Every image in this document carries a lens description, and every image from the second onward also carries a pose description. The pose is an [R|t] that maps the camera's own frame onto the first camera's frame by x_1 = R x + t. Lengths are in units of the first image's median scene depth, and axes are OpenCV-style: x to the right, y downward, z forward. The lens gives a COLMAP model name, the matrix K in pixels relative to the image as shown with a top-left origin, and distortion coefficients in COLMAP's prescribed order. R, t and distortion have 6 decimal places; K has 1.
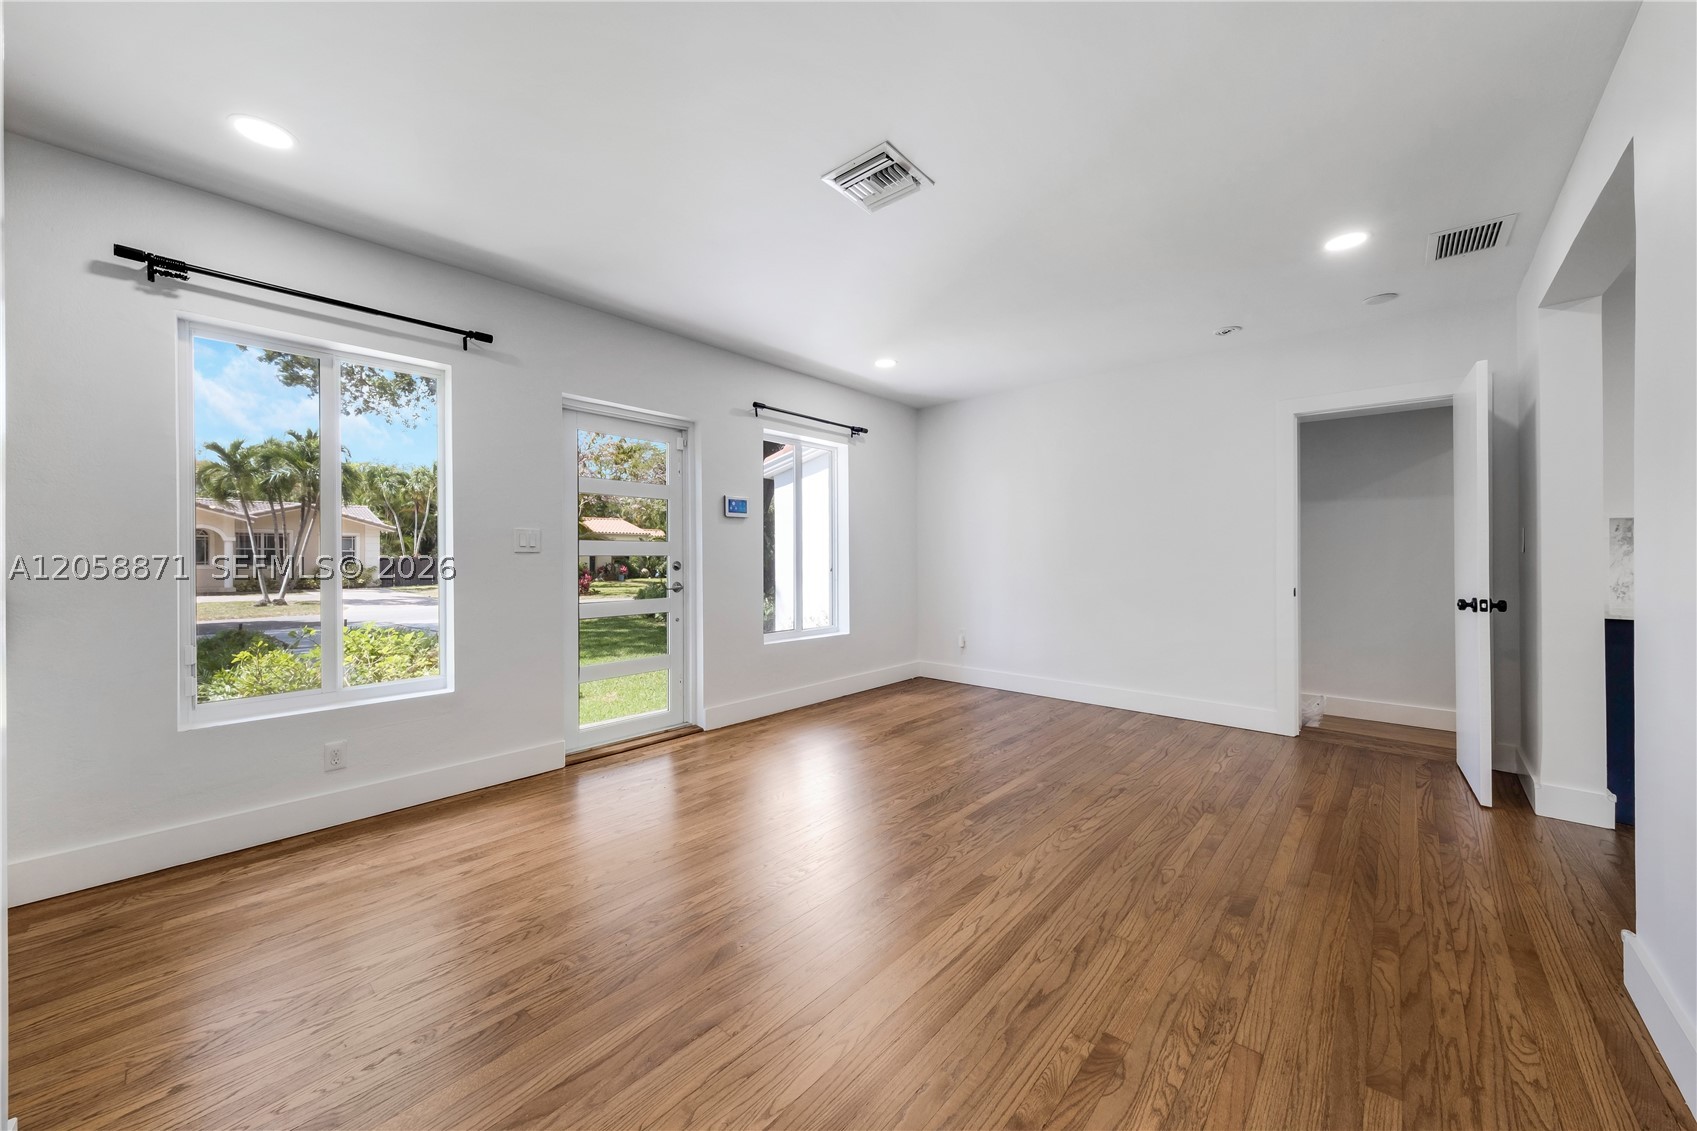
lens RADIAL K [[619.5, 0, 848.5], [0, 619.5, 565.5], [0, 0, 1]] dist [-0.007785, 0.000243]
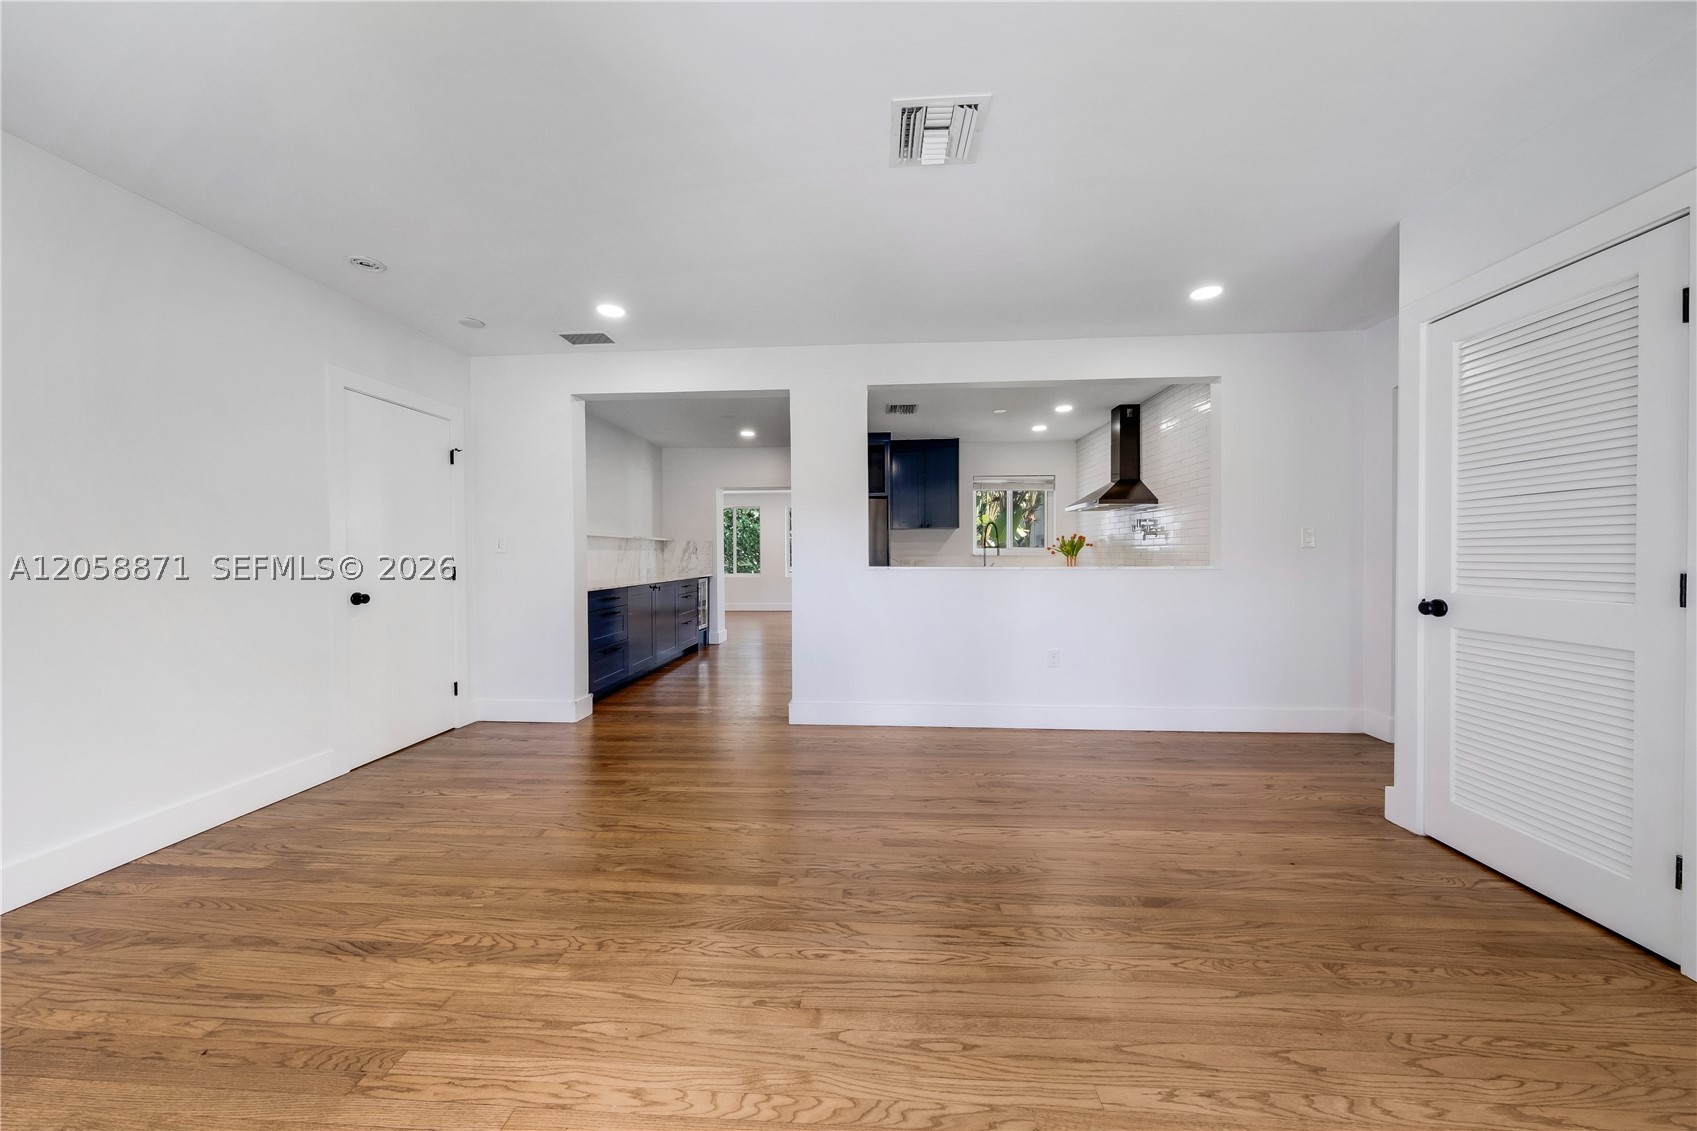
lens RADIAL K [[582.1, 0, 838.9], [0, 582.1, 554.6], [0, 0, 1]] dist [0.010188, -0.000213]
pose [[-0.613945, 0.002429, 0.789345, -0.397057], [0.015172, 0.999847, 0.008723, -0.019253], [-0.789203, 0.017331, -0.613888, 1.208778]]
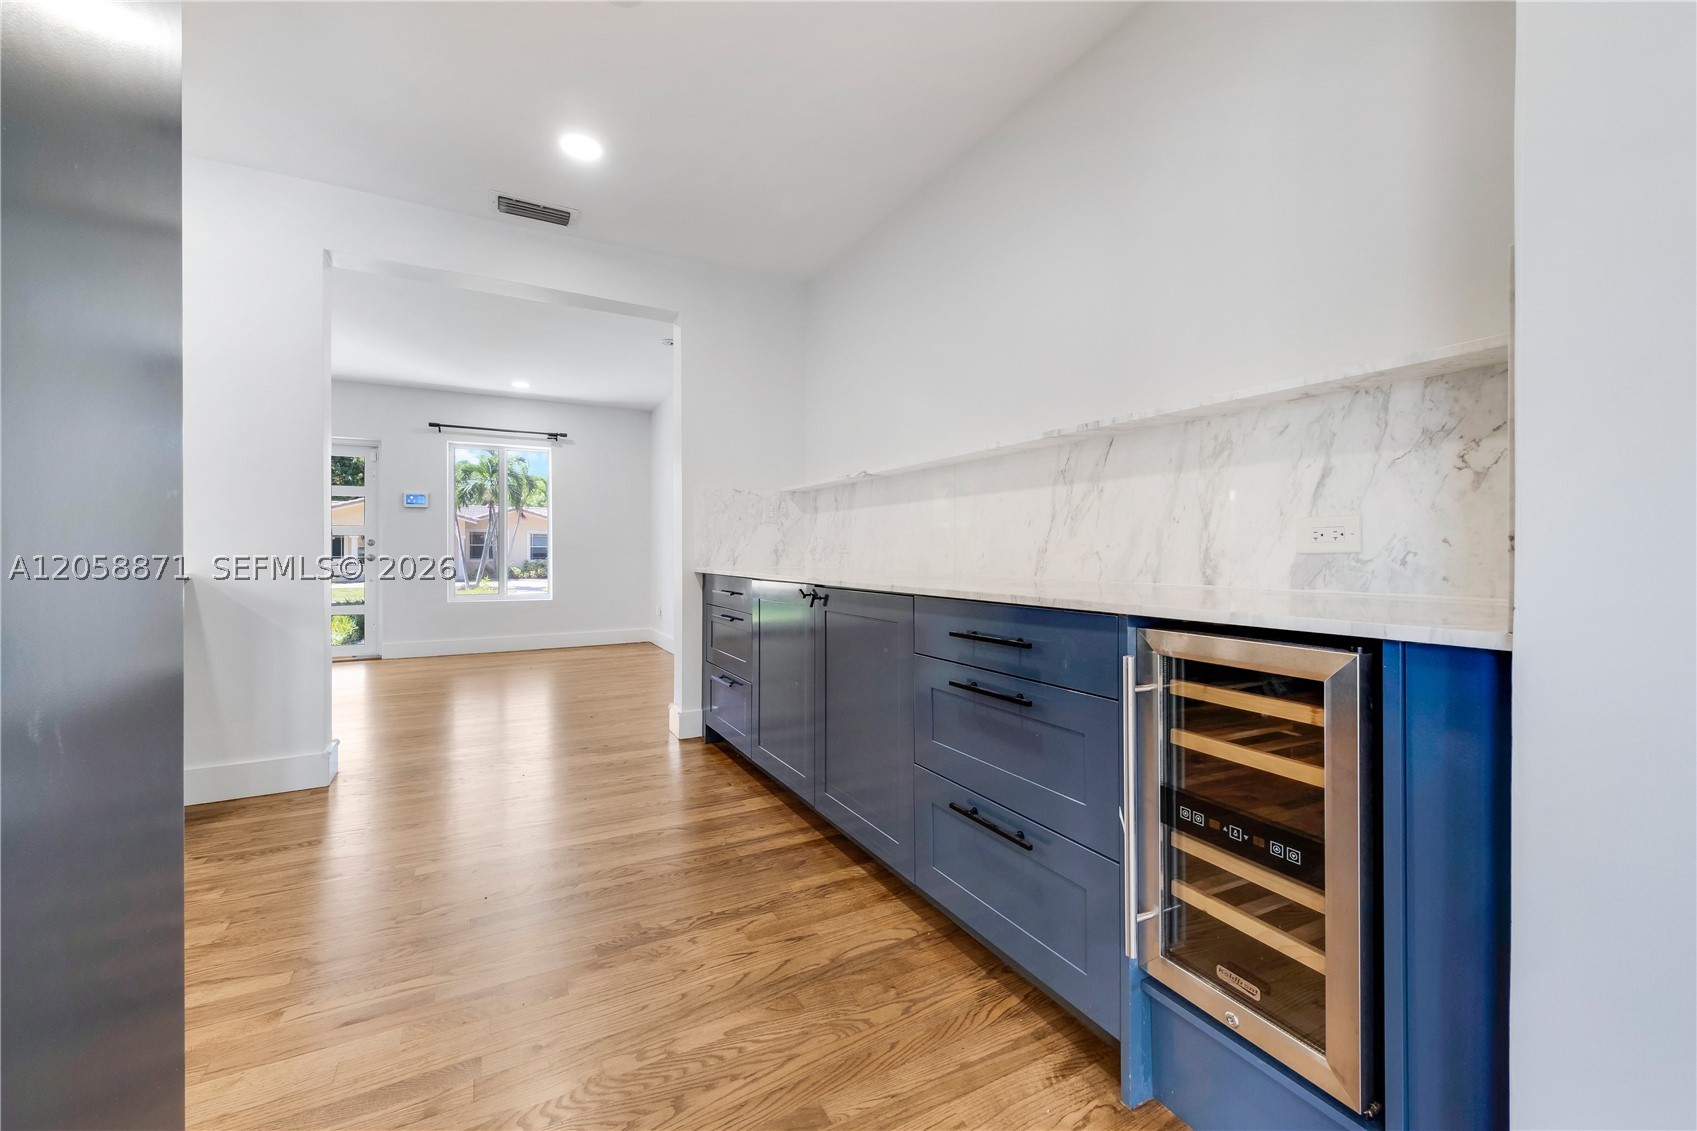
lens RADIAL K [[668.1, 0, 848.5], [0, 668.1, 565.5], [0, 0, 1]] dist [0.000320, -0.000006]
pose [[0.941869, 0.007329, -0.335899, 1.642351], [-0.007291, 0.999972, 0.001374, 0.055400], [0.335900, 0.001155, 0.941897, -0.087400]]
